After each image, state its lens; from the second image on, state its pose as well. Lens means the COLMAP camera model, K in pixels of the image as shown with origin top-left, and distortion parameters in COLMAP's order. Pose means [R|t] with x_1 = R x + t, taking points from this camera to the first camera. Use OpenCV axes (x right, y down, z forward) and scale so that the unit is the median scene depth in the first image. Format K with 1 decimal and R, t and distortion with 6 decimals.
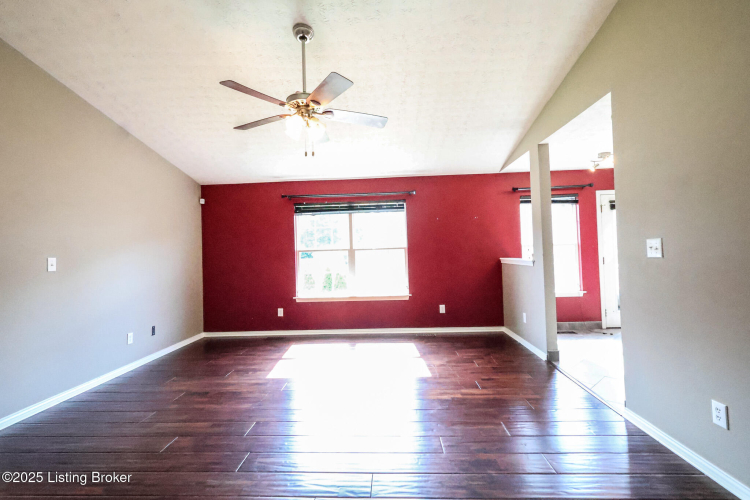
lens RADIAL K [[343.7, 0, 373.7], [0, 343.7, 246.8], [0, 0, 1]] dist [0.003686, 0.000297]
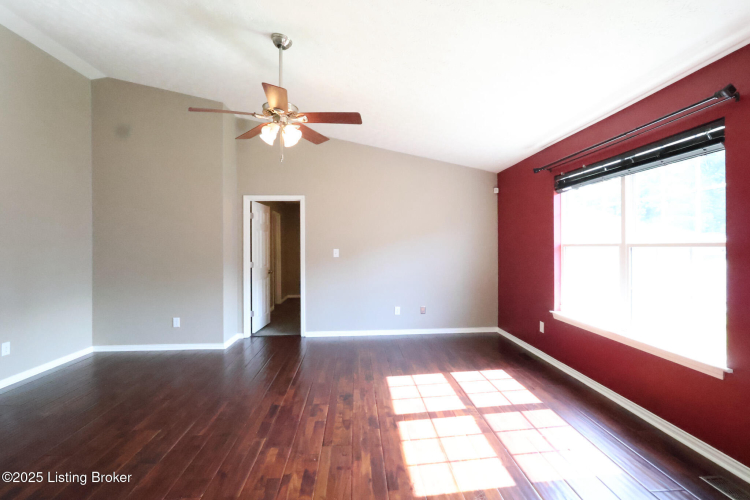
lens RADIAL K [[343.7, 0, 376.0], [0, 343.7, 250.0], [0, 0, 1]] dist [0.003686, 0.000297]
pose [[0.116306, 0.036562, -0.992540, 0.420065], [0.023949, 0.998928, 0.039604, -0.013968], [0.992925, -0.028377, 0.115306, 0.563662]]
